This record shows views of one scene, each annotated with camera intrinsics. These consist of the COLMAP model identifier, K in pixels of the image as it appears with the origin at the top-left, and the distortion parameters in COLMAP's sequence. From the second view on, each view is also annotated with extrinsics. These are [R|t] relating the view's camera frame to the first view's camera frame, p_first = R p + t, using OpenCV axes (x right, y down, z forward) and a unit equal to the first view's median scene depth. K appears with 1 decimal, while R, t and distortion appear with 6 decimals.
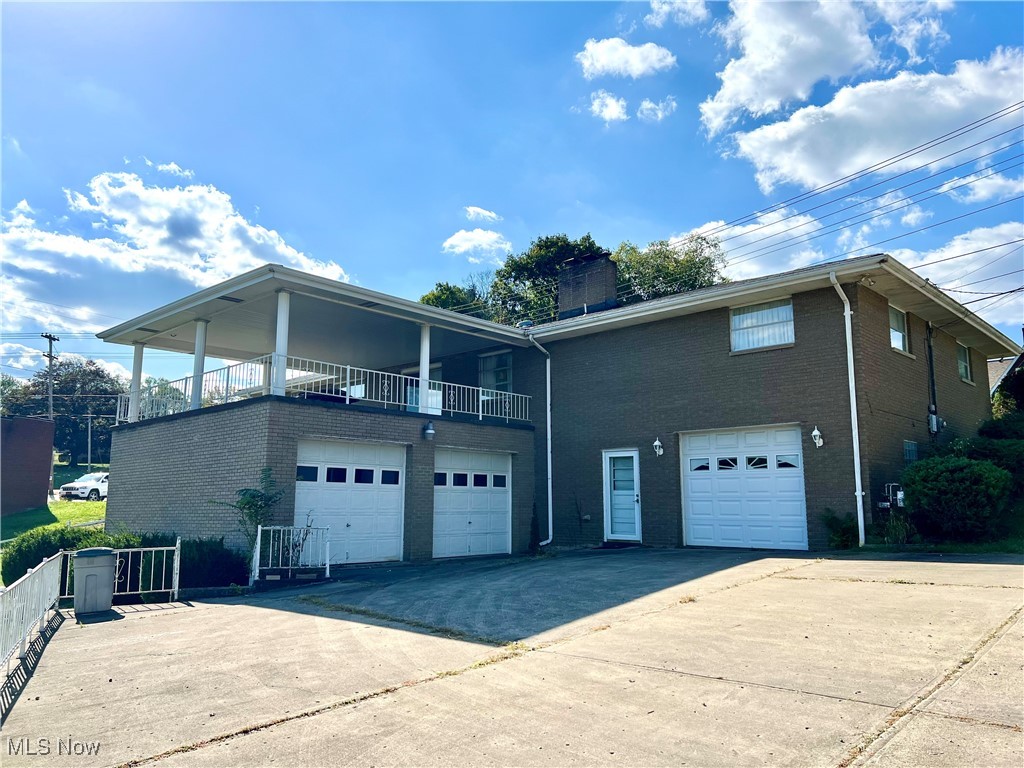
lens RADIAL K [[771.1, 0, 512.7], [0, 771.1, 392.2], [0, 0, 1]] dist [0.081573, -0.111964]
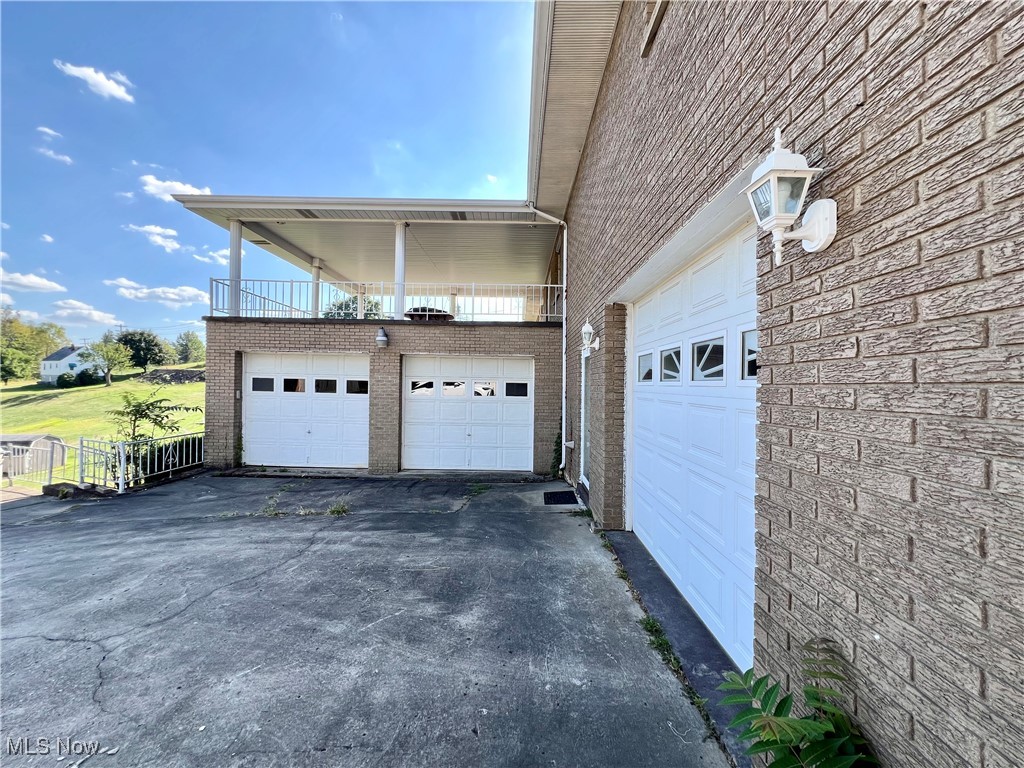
lens RADIAL K [[410.6, 0, 513.3], [0, 410.6, 385.3], [0, 0, 1]] dist [-0.000618, 0.000018]
pose [[0.677442, 0.011482, -0.735487, 0.373944], [0.091781, 0.990745, 0.100004, 0.074500], [0.729828, -0.135250, 0.670118, 0.805889]]
